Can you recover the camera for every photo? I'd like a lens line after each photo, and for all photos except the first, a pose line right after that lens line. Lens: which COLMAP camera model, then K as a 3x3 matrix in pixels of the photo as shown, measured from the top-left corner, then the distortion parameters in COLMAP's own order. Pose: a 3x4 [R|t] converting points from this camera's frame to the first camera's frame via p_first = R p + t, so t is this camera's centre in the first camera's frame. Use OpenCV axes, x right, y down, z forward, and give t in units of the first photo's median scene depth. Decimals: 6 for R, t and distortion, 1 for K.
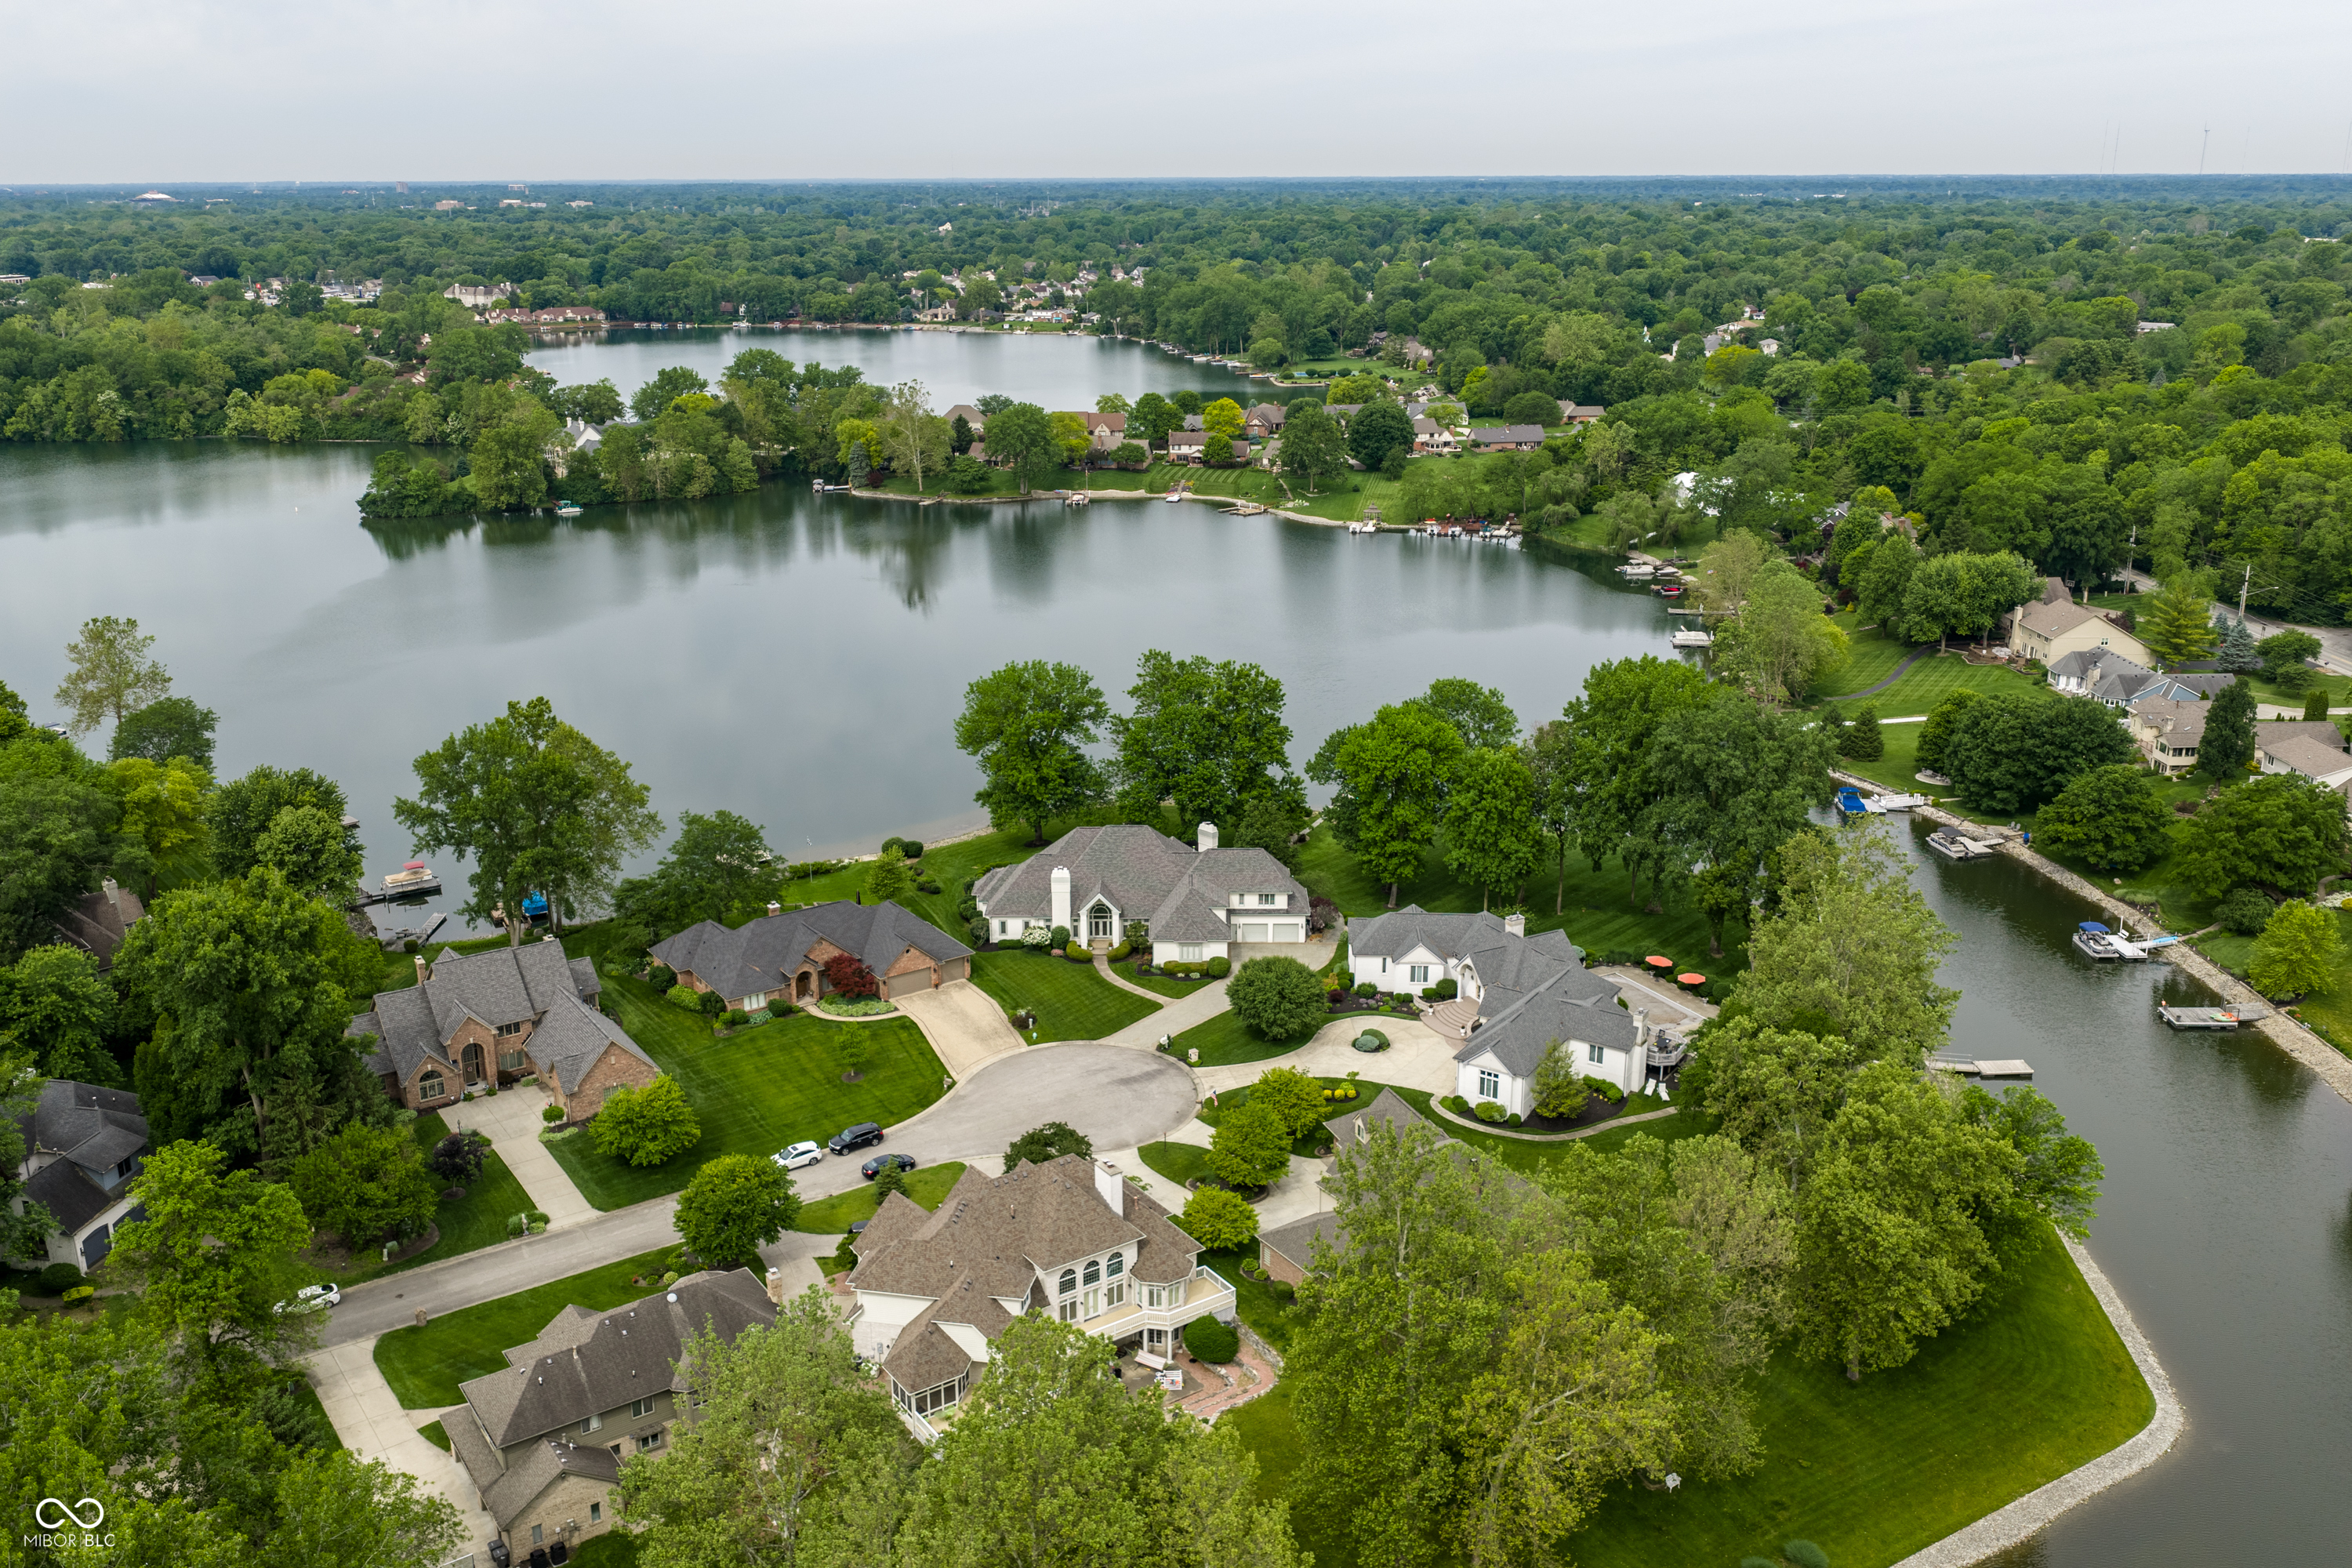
lens RADIAL K [[1949.5, 0, 1172.6], [0, 1949.5, 792.4], [0, 0, 1]] dist [0.018788, -0.040979]
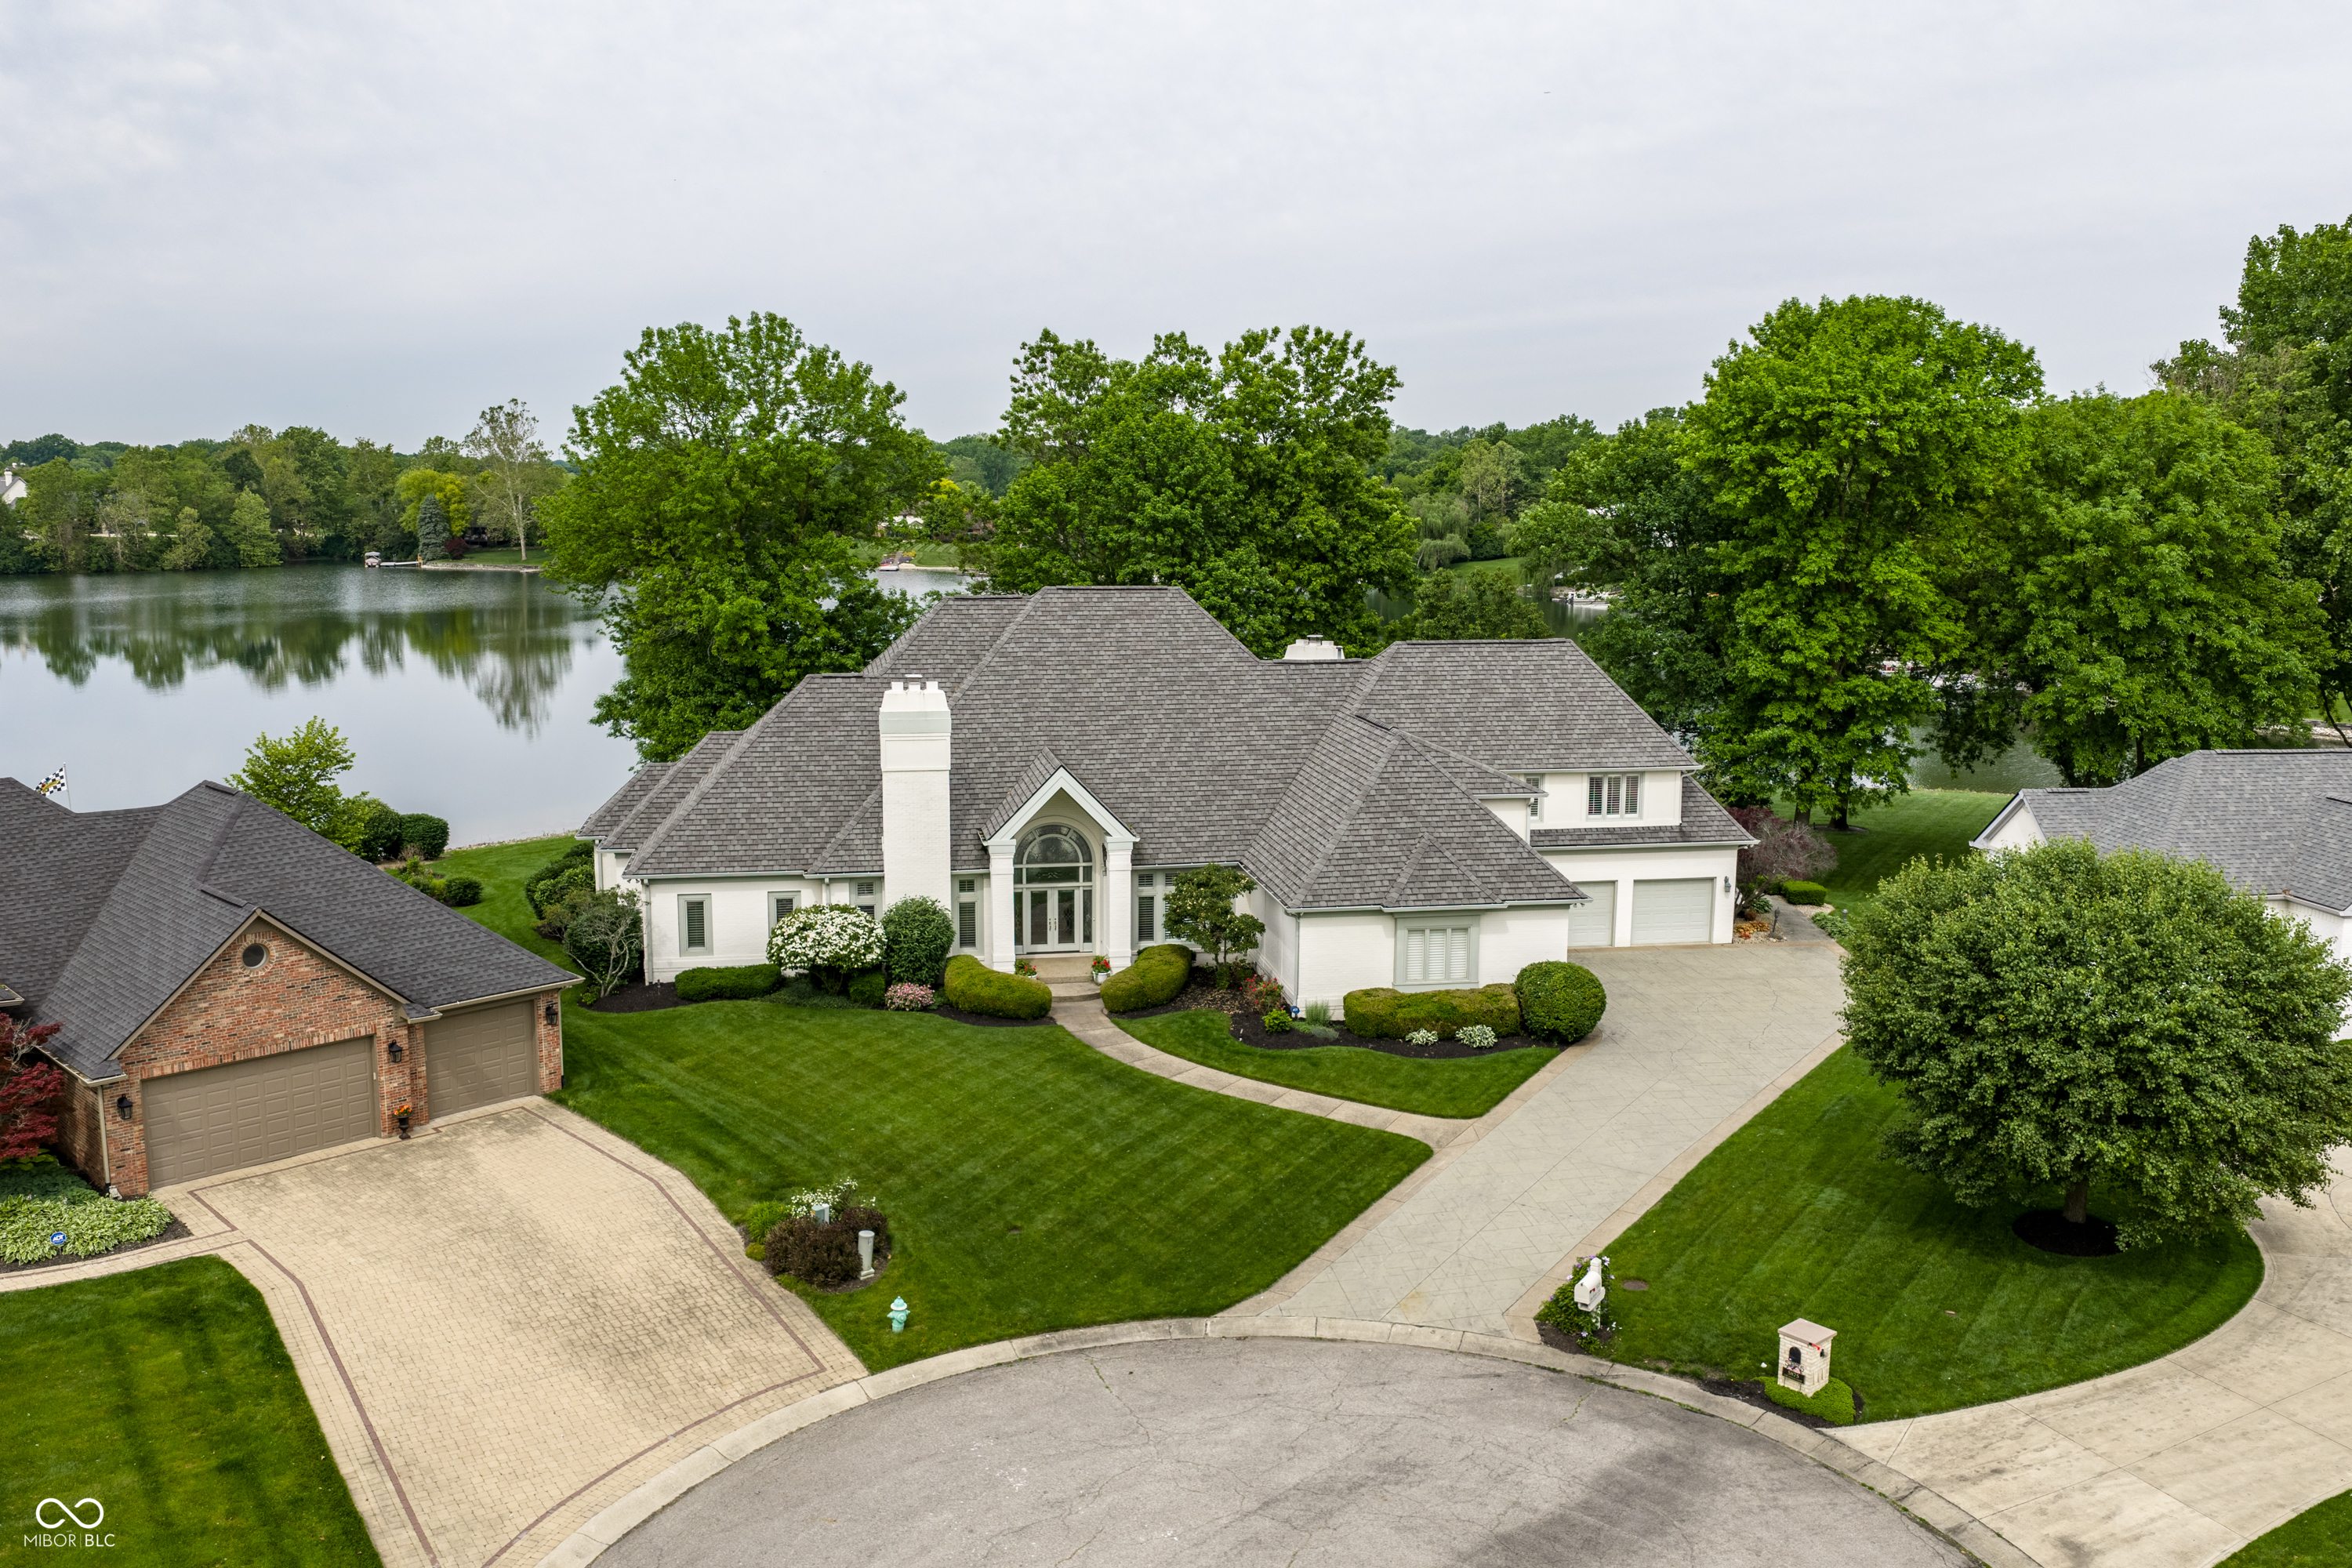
lens RADIAL K [[1949.5, 0, 1174.2], [0, 1949.5, 790.5], [0, 0, 1]] dist [0.018788, -0.040979]
pose [[0.983272, -0.020445, 0.180991, -0.060132], [0.046452, 0.988969, -0.140647, 0.078958], [-0.176119, 0.146702, 0.973376, 0.618583]]
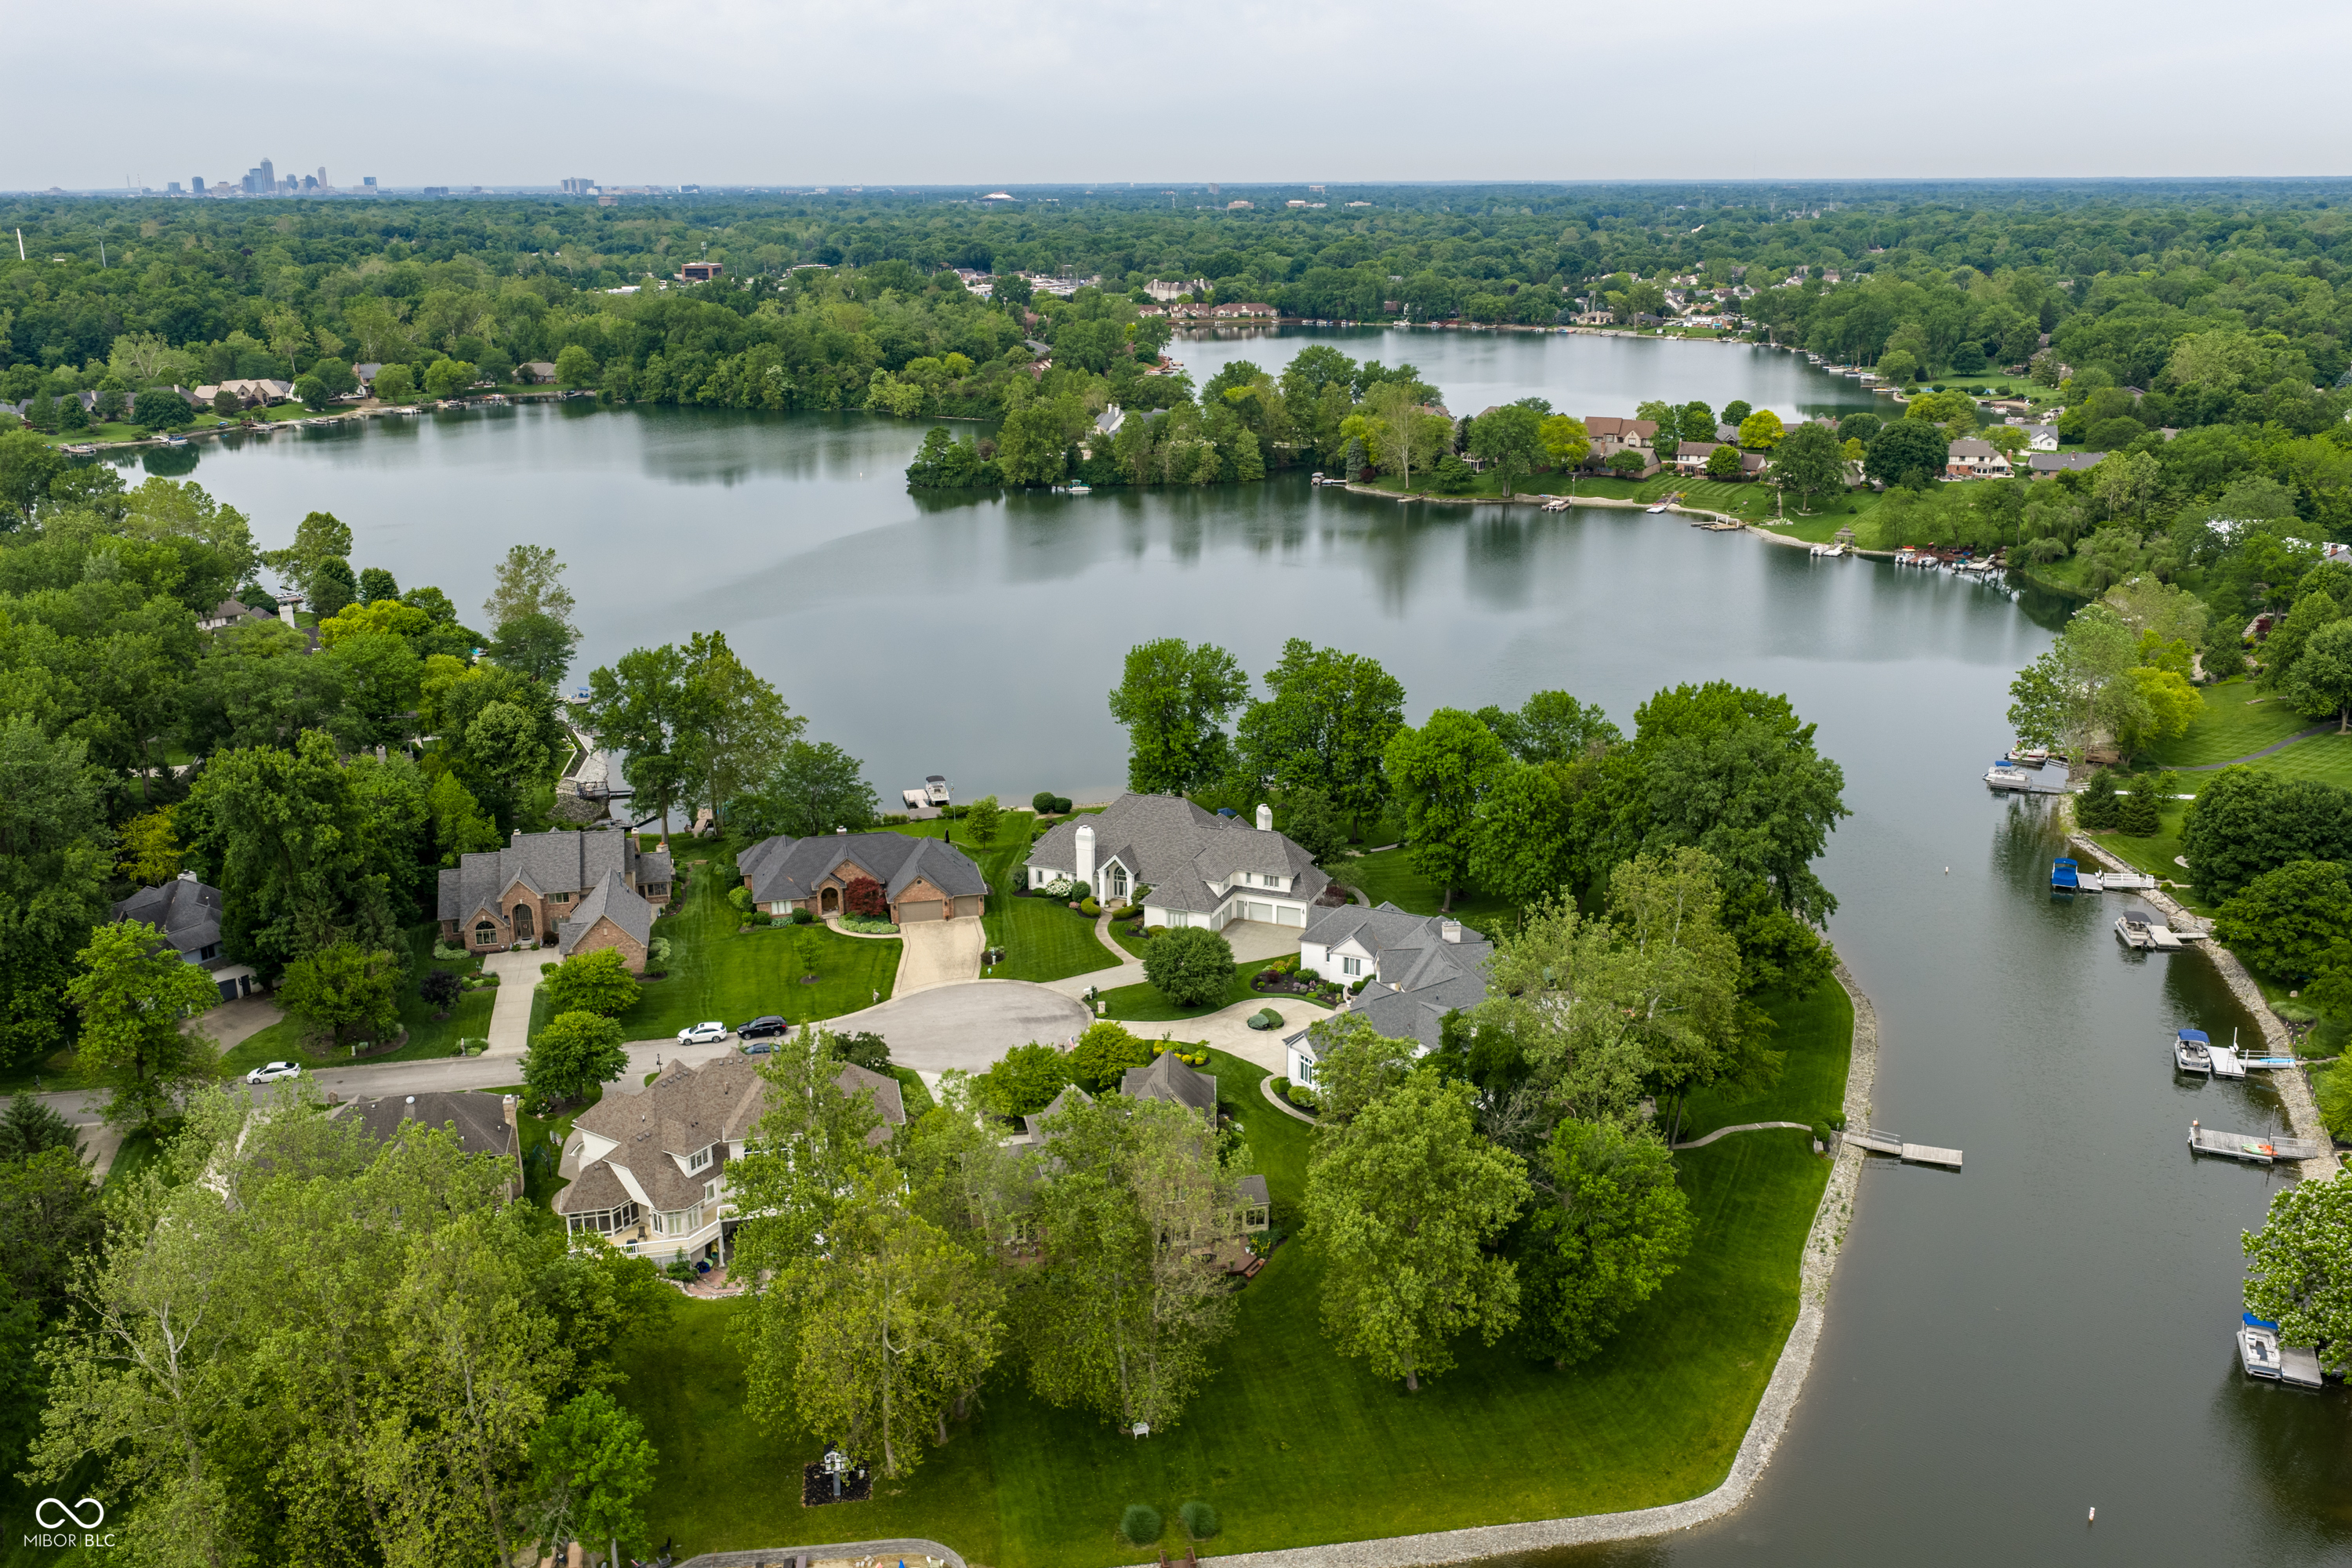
lens RADIAL K [[1949.5, 0, 1188.8], [0, 1949.5, 877.8], [0, 0, 1]] dist [0.018788, -0.040979]
pose [[0.928160, 0.124050, -0.350900, 0.314737], [-0.110350, 0.992148, 0.058861, -0.002210], [0.355447, -0.015911, 0.934561, 0.019216]]
